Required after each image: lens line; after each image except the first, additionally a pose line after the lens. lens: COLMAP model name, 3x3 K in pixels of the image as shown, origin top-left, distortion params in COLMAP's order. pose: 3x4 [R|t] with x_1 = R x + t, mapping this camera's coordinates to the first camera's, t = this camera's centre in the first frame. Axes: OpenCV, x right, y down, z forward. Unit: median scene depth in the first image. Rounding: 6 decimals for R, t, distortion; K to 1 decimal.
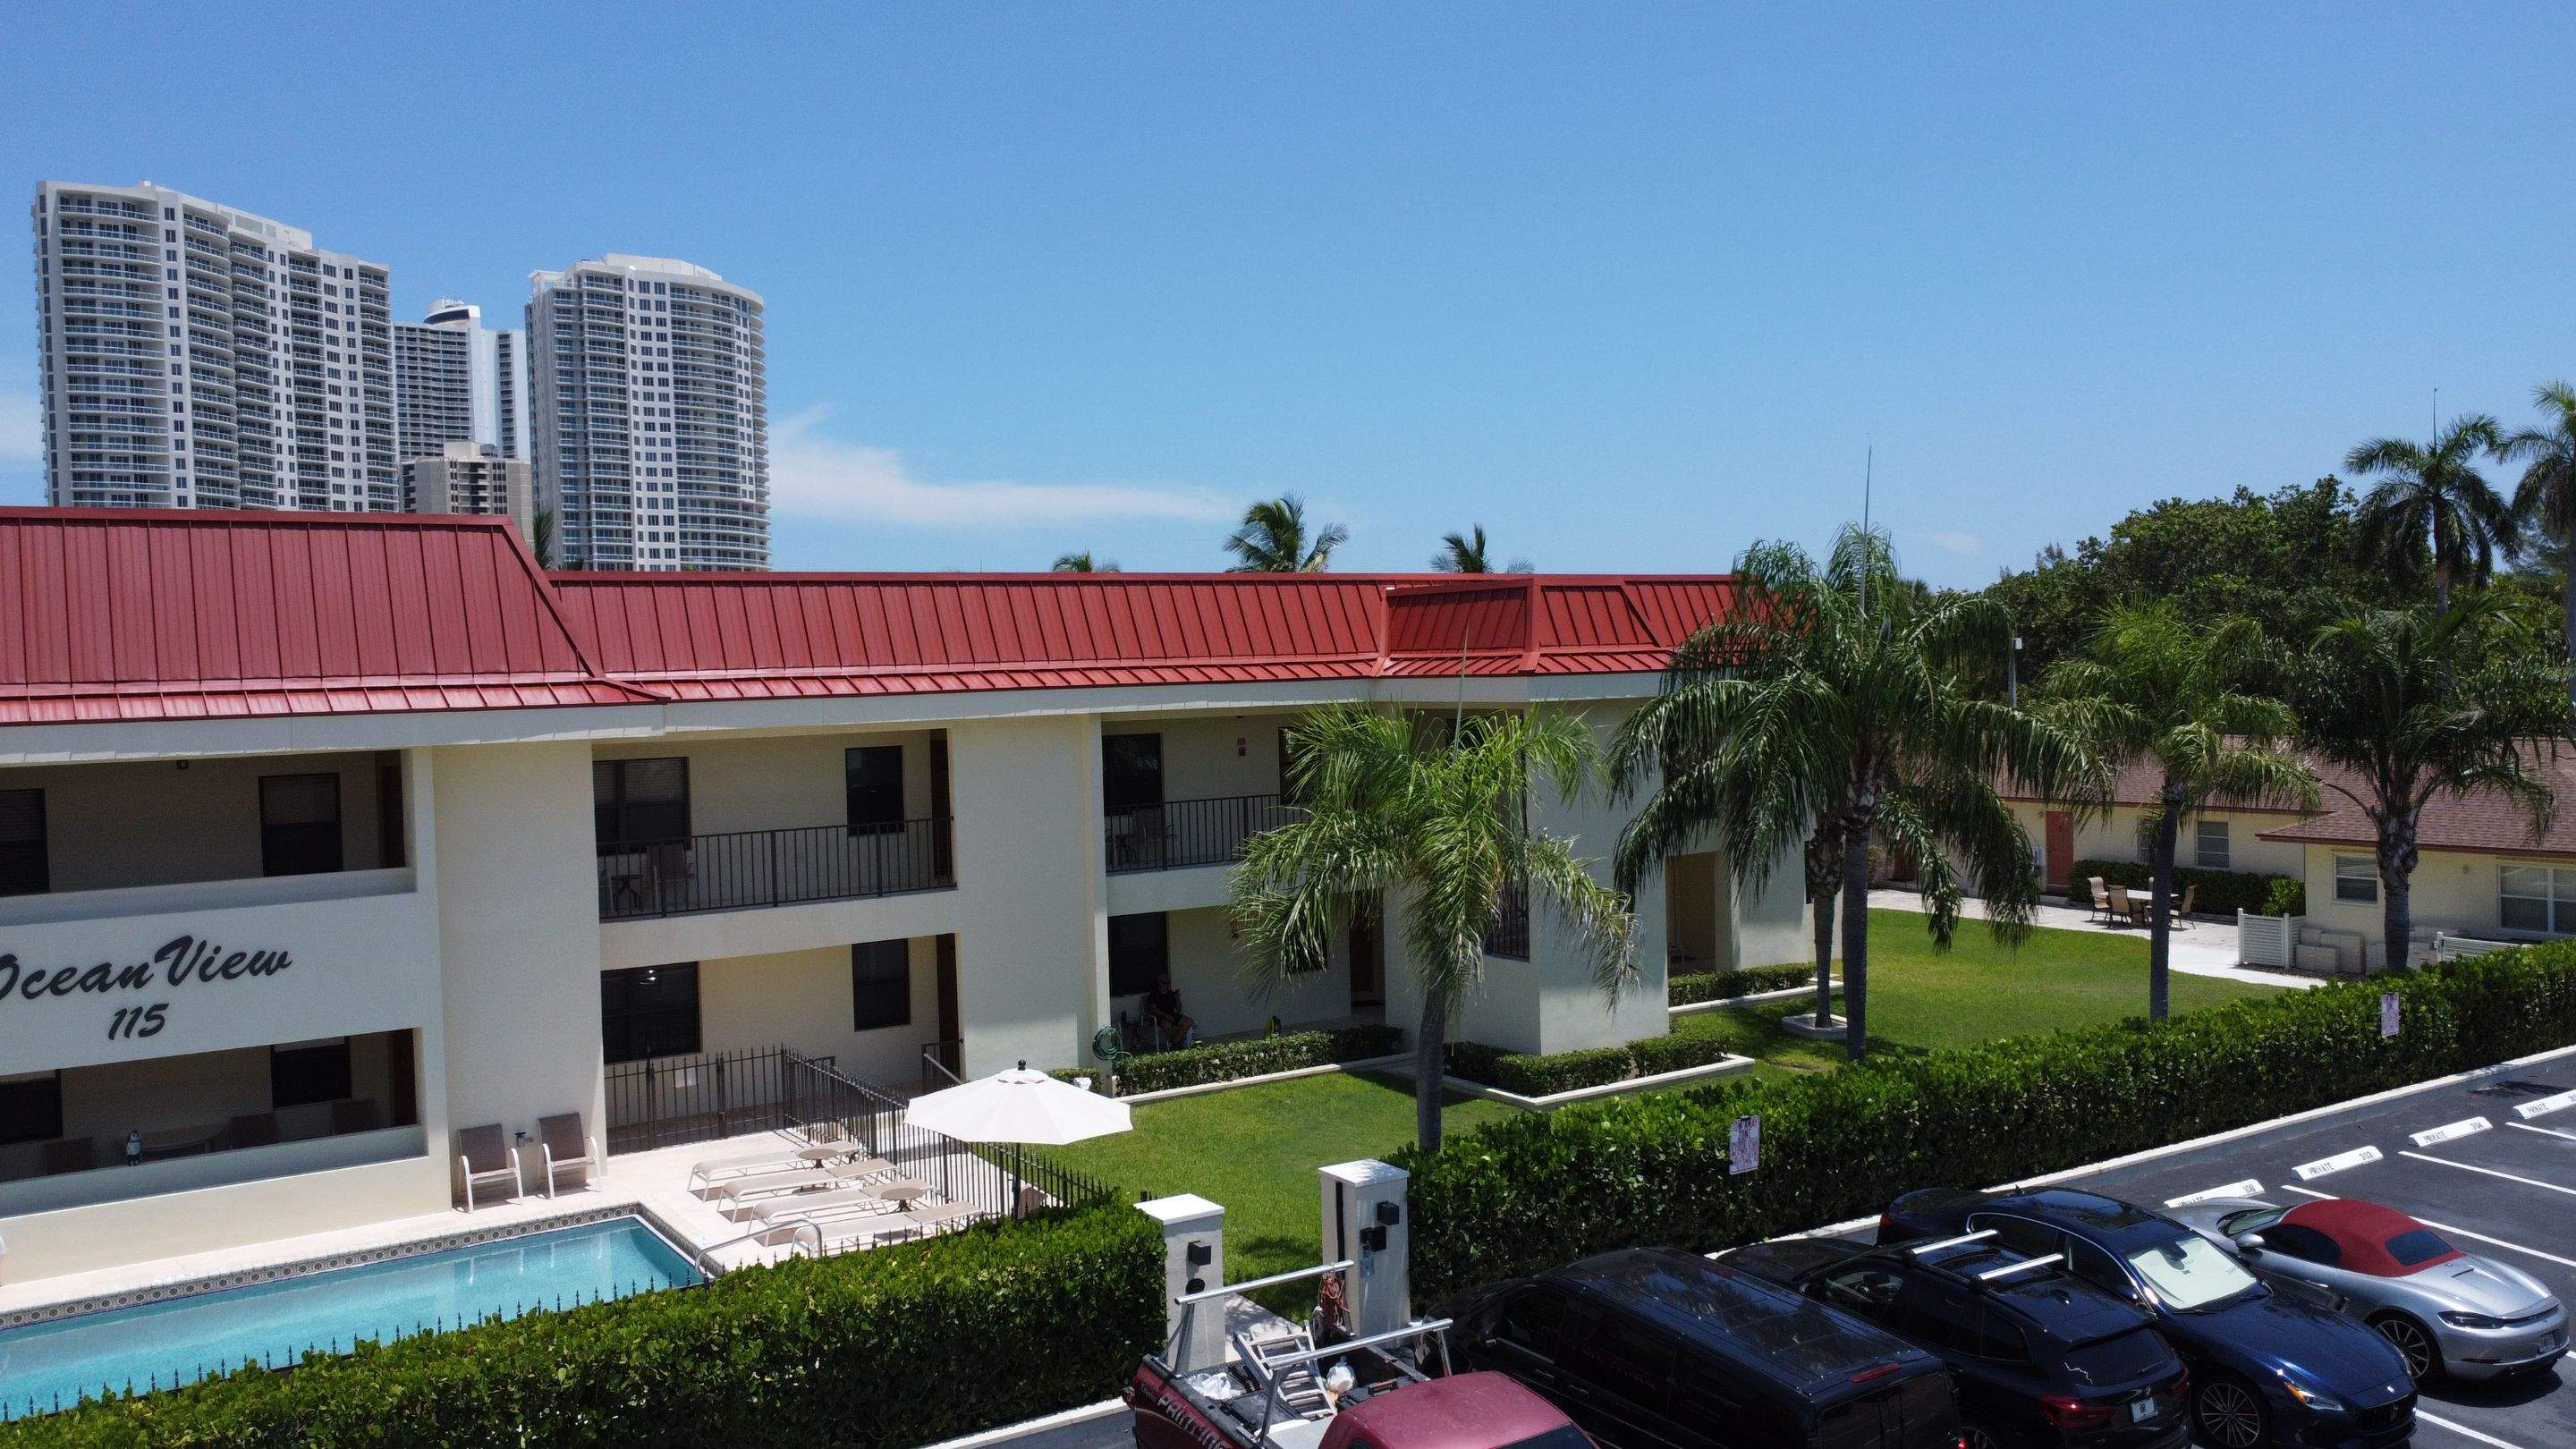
lens RADIAL K [[1927.9, 0, 1286.6], [0, 1927.9, 721.0], [0, 0, 1]] dist [0.002473, -0.006472]
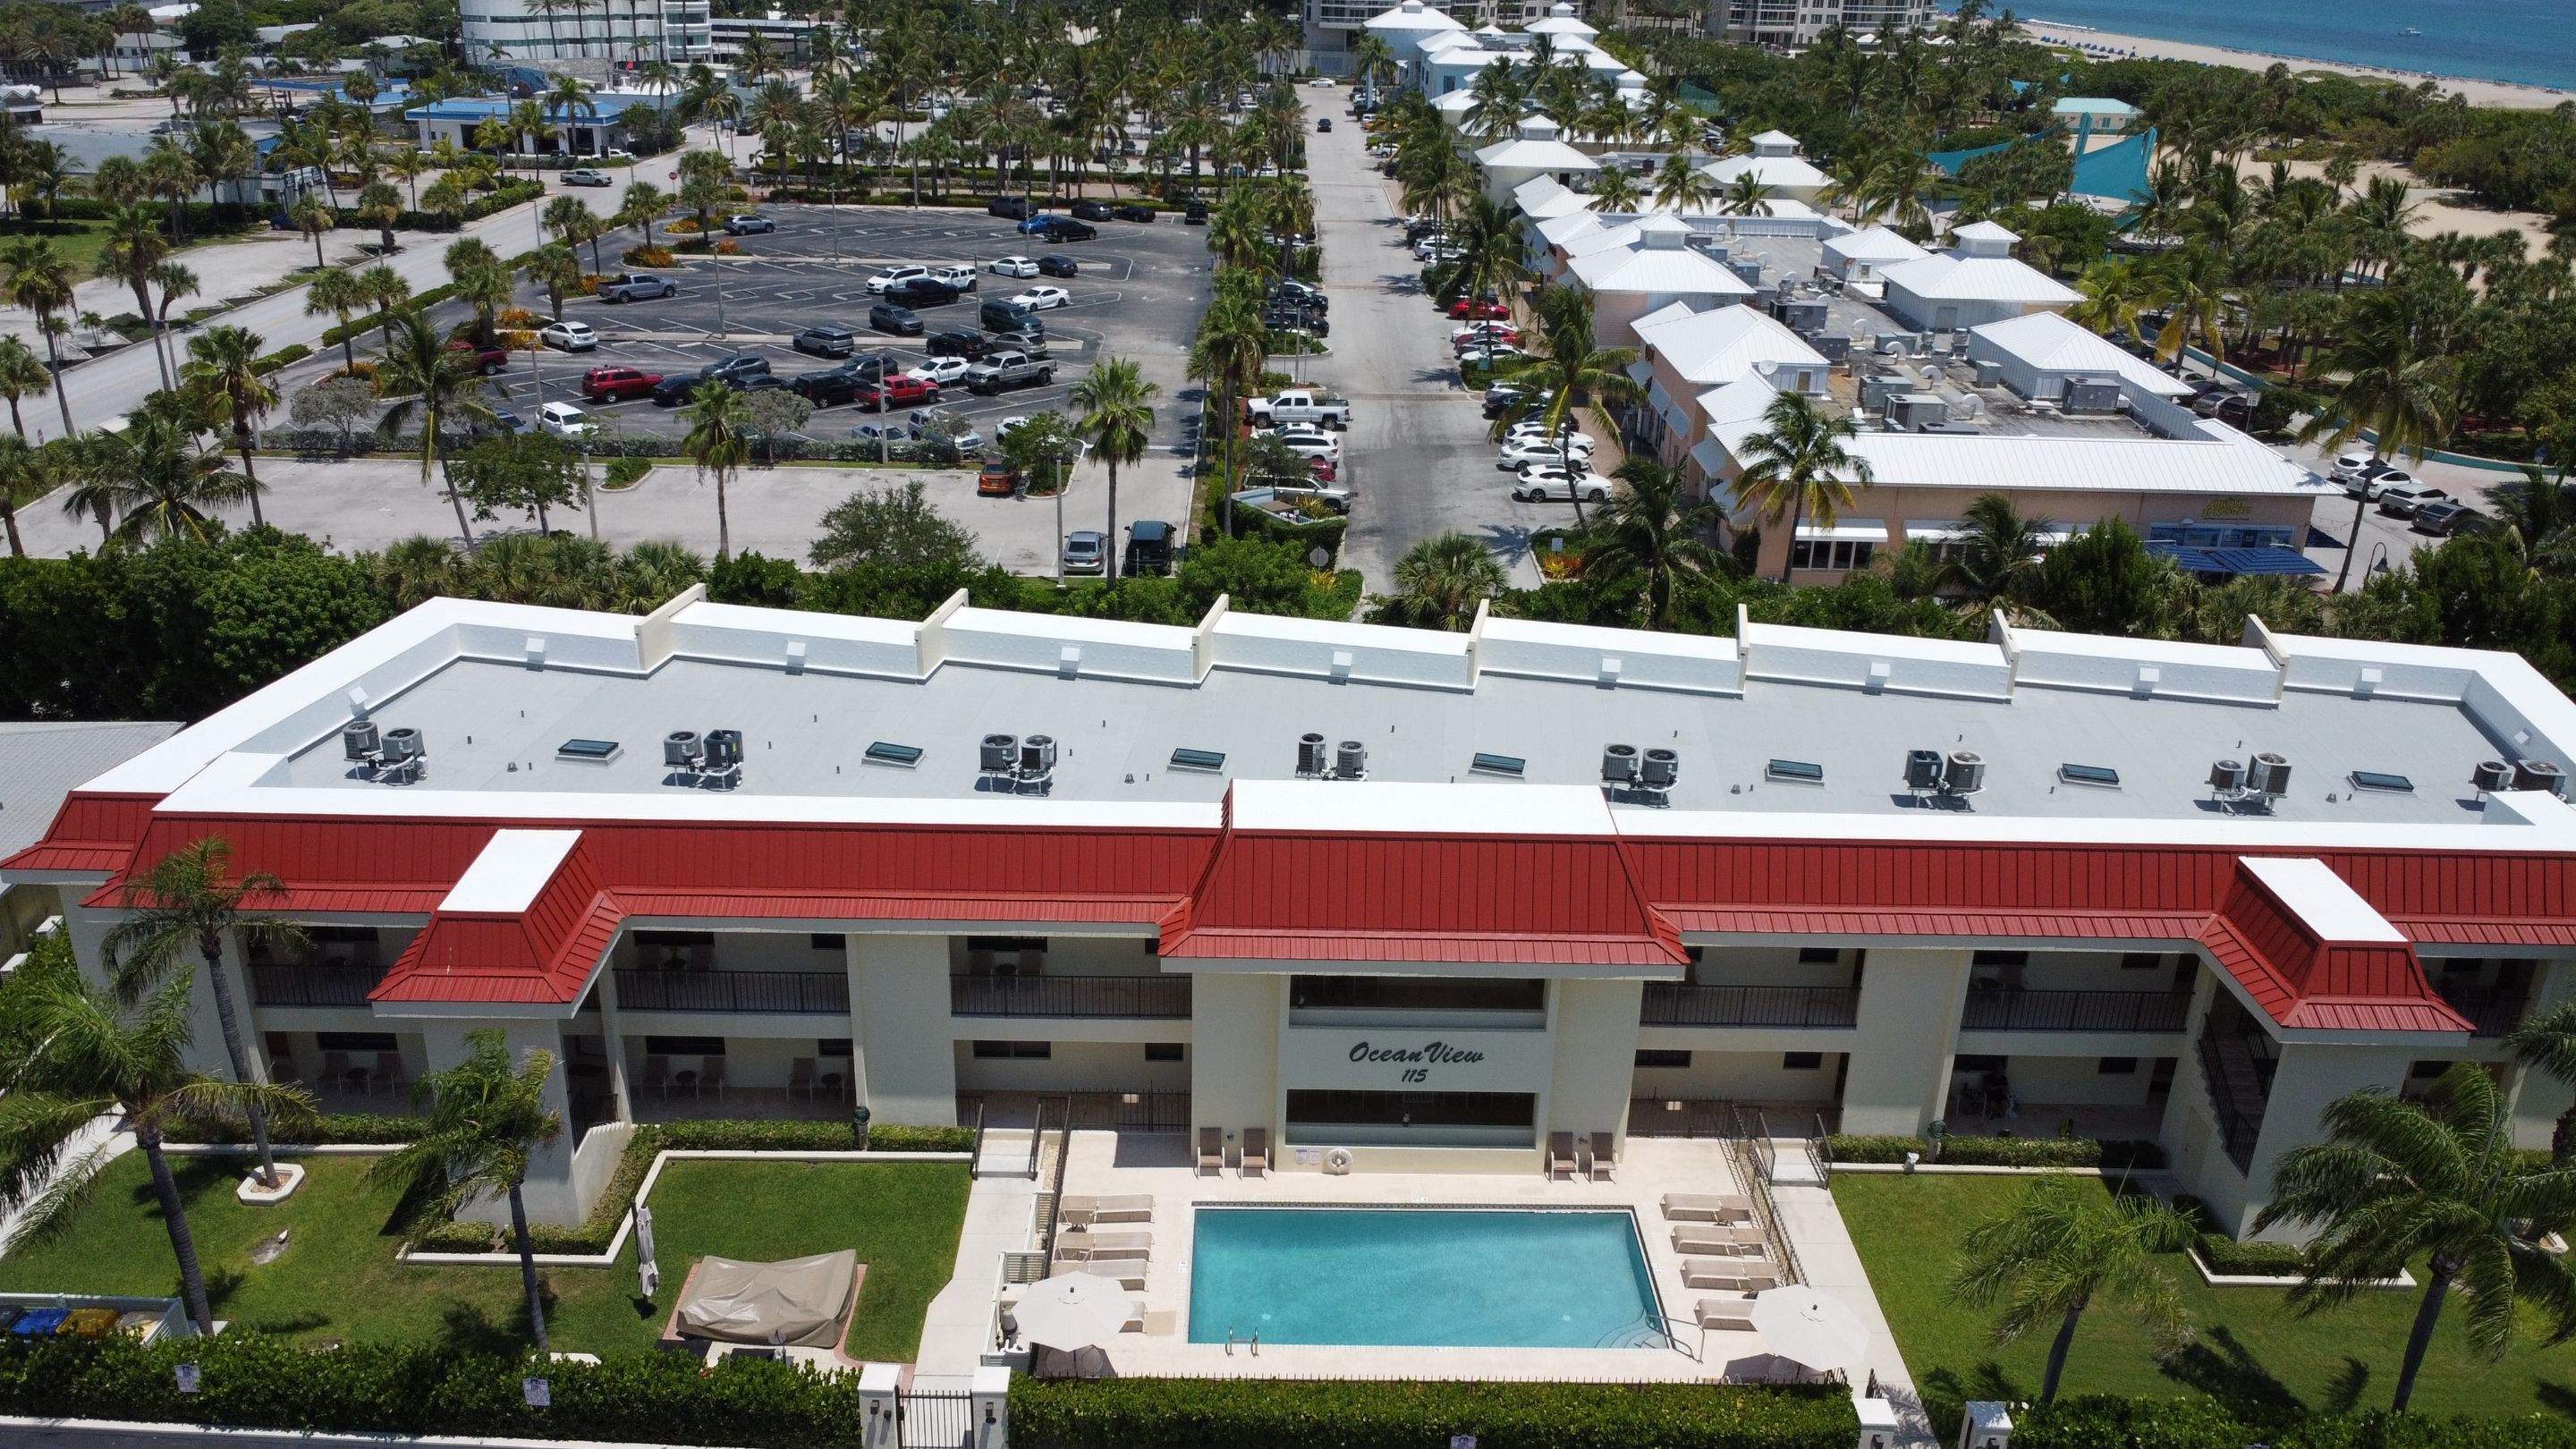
lens RADIAL K [[1927.9, 0, 1288.9], [0, 1927.9, 716.1], [0, 0, 1]] dist [0.002473, -0.006472]
pose [[0.841191, 0.256308, -0.476134, 0.138361], [-0.067924, 0.923637, 0.377202, -0.785858], [0.536455, -0.284958, 0.794365, -0.482362]]
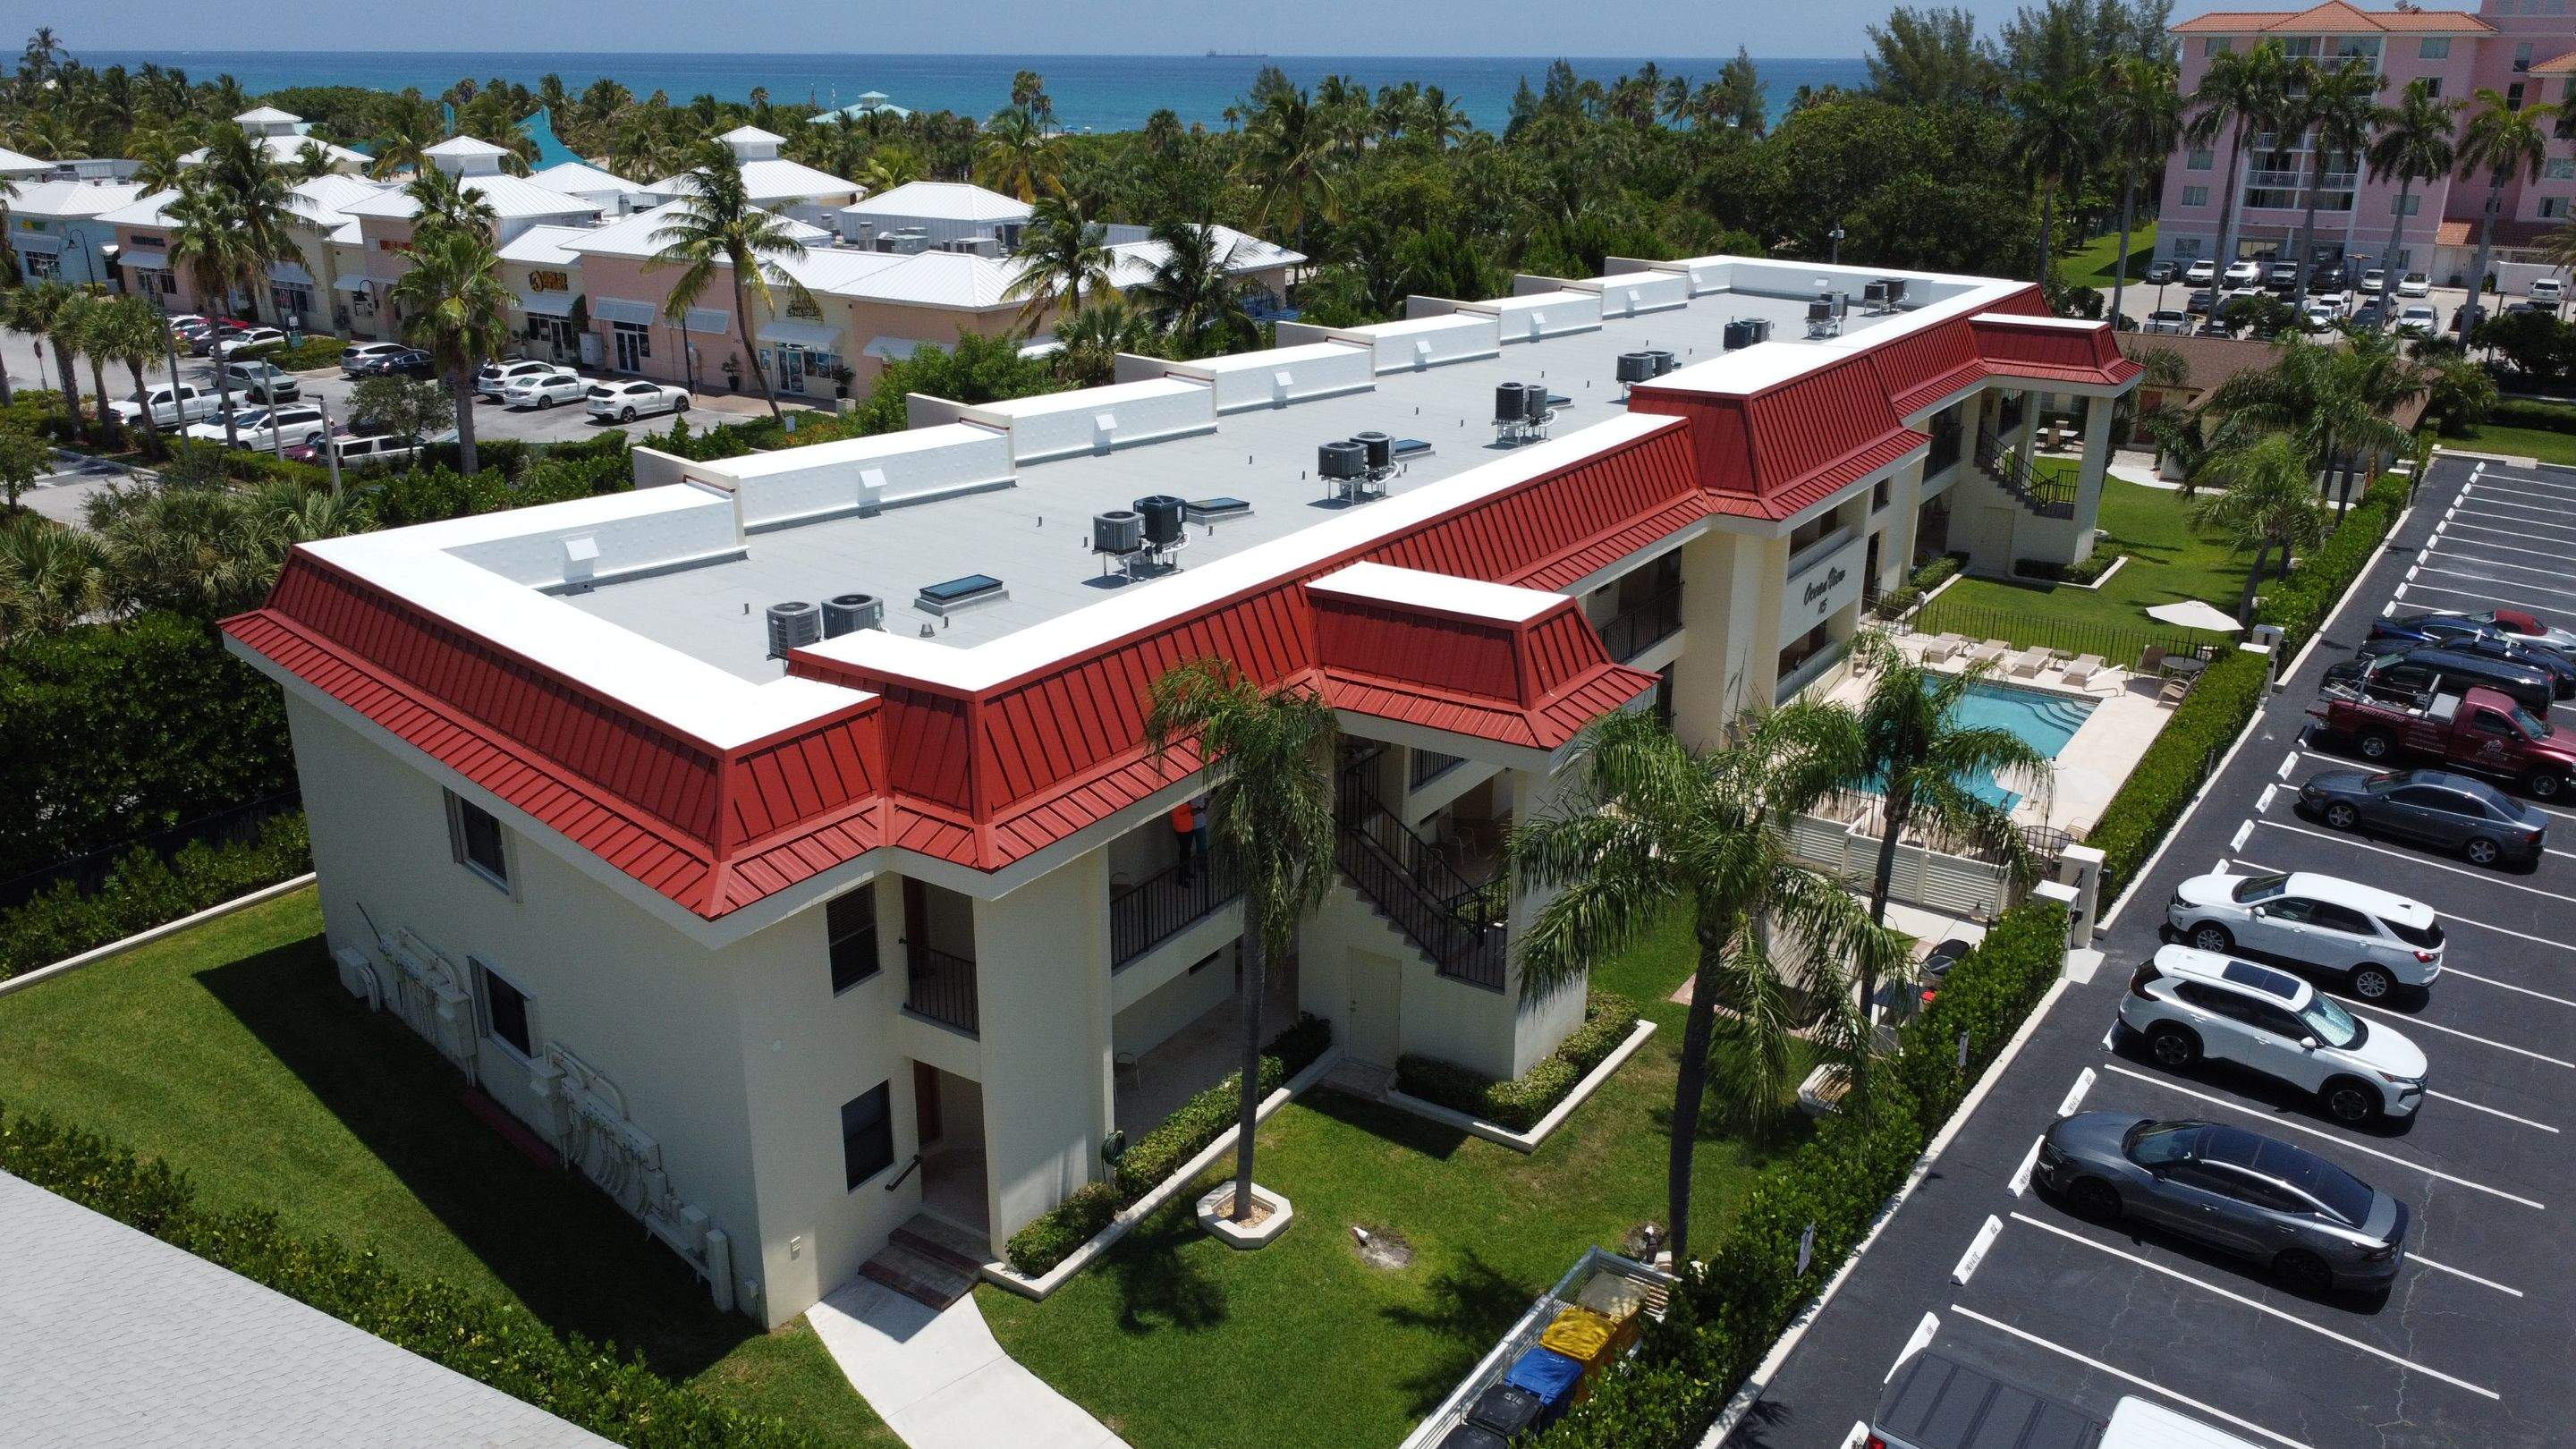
lens RADIAL K [[1927.9, 0, 1273.8], [0, 1927.9, 720.6], [0, 0, 1]] dist [0.002473, -0.006472]
pose [[0.922245, -0.099840, 0.373493, -0.402002], [-0.018168, 0.953819, 0.299831, -0.363938], [-0.386180, -0.283303, 0.877841, 0.218720]]
